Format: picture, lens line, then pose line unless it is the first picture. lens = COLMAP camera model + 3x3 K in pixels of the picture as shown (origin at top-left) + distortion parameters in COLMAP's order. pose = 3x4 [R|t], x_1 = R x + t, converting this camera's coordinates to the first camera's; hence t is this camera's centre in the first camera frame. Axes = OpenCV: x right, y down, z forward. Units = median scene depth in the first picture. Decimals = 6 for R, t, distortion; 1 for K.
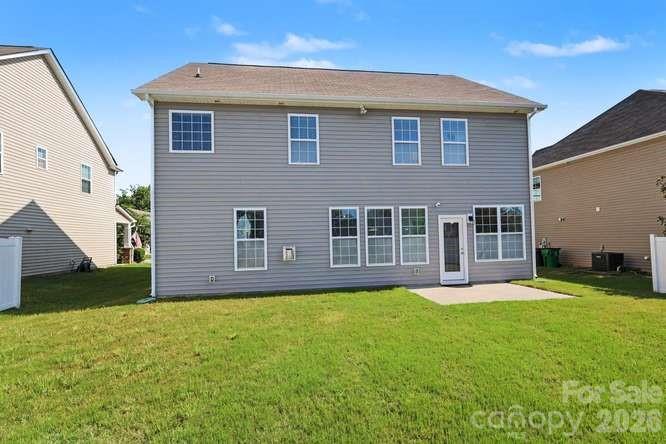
lens RADIAL K [[315.6, 0, 355.2], [0, 315.6, 220.6], [0, 0, 1]] dist [0.002496, 0.000568]
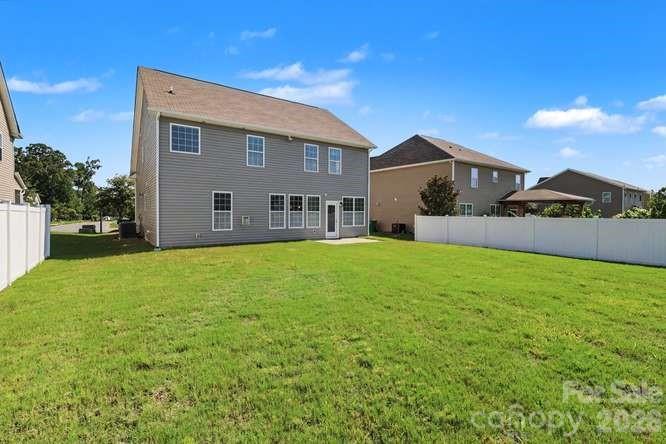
lens RADIAL K [[315.6, 0, 355.2], [0, 315.6, 220.6], [0, 0, 1]] dist [0.002496, 0.000568]
pose [[0.862232, 0.010425, 0.506406, -0.511685], [-0.039047, 0.998181, 0.045934, 0.006567], [-0.505006, -0.059379, 0.861071, -0.657086]]
